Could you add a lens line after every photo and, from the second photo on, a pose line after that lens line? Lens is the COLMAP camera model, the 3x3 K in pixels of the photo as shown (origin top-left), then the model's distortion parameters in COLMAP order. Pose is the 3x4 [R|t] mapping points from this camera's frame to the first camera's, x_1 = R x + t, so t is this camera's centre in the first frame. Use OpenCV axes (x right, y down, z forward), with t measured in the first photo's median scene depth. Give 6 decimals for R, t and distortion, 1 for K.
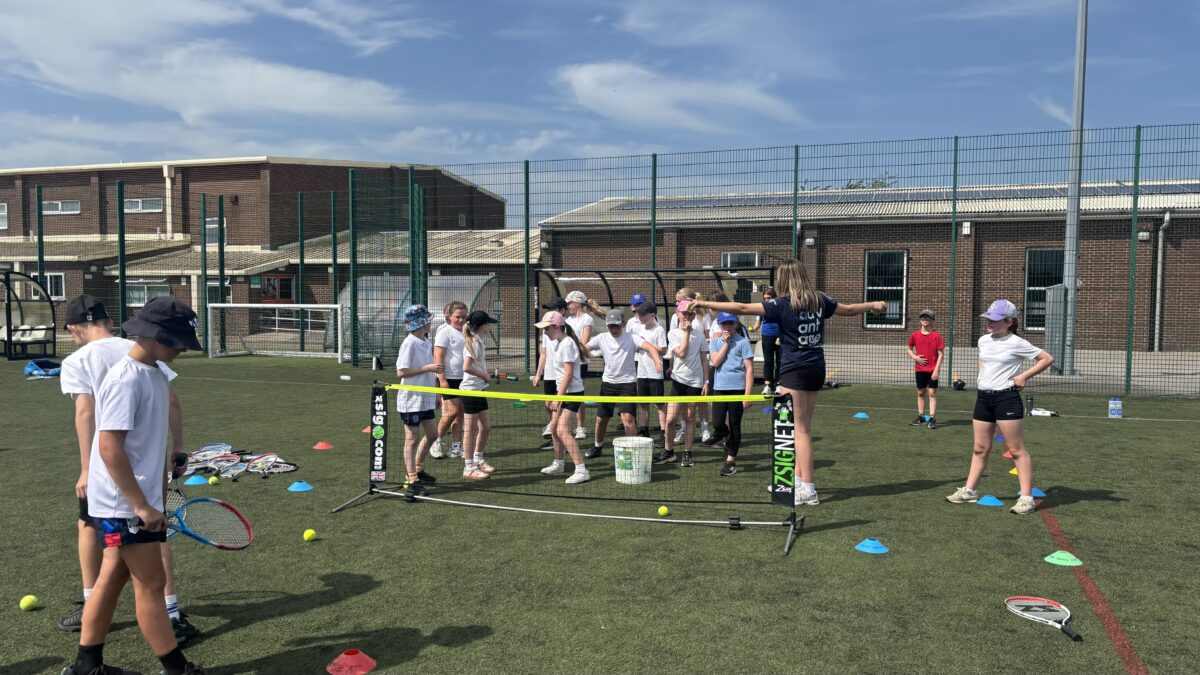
lens RADIAL K [[919.1, 0, 600.0], [0, 919.1, 337.5], [0, 0, 1]] dist [0.034892, -0.007208]
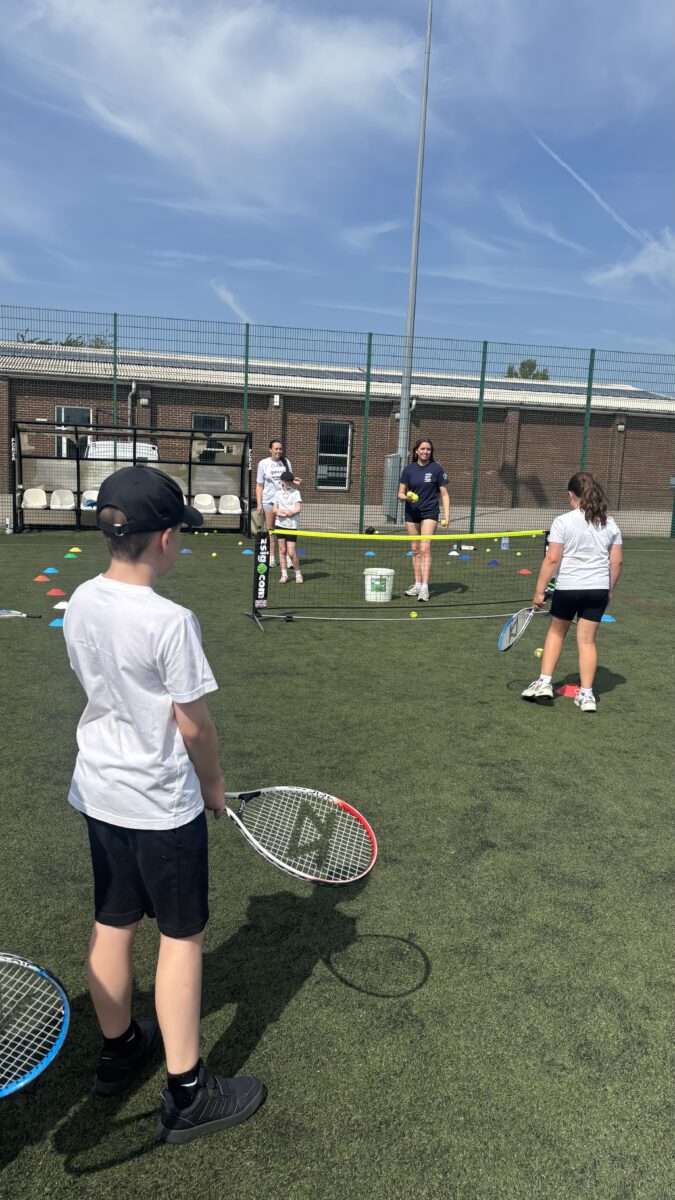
lens RADIAL K [[919.1, 0, 337.5], [0, 919.1, 600.0], [0, 0, 1]] dist [0.034892, -0.007208]
pose [[0.814827, -0.057988, 0.576796, -0.243127], [-0.009314, 0.993546, 0.113043, 0.001267], [-0.579629, -0.097483, 0.809029, -0.016830]]
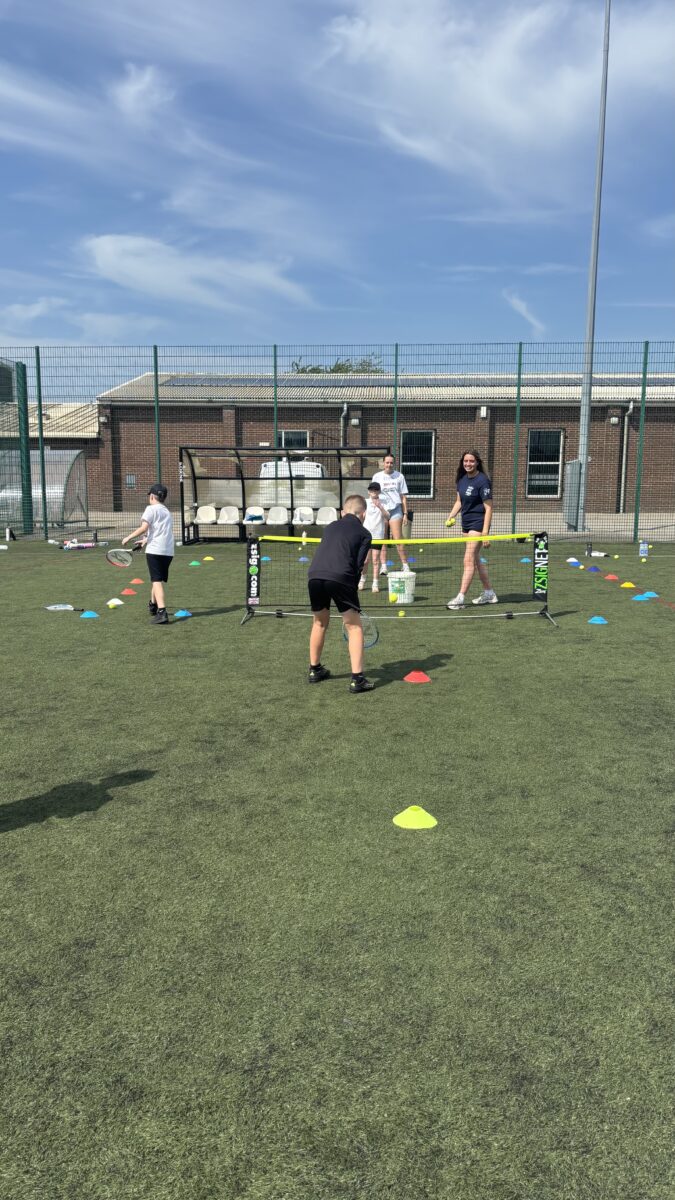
lens RADIAL K [[927.6, 0, 337.5], [0, 927.6, 600.0], [0, 0, 1]] dist [0.041431, -0.006983]
pose [[0.955971, -0.044422, 0.290078, -0.148097], [0.016978, 0.995193, 0.096450, 0.003835], [-0.292969, -0.087278, 0.952130, -0.108739]]
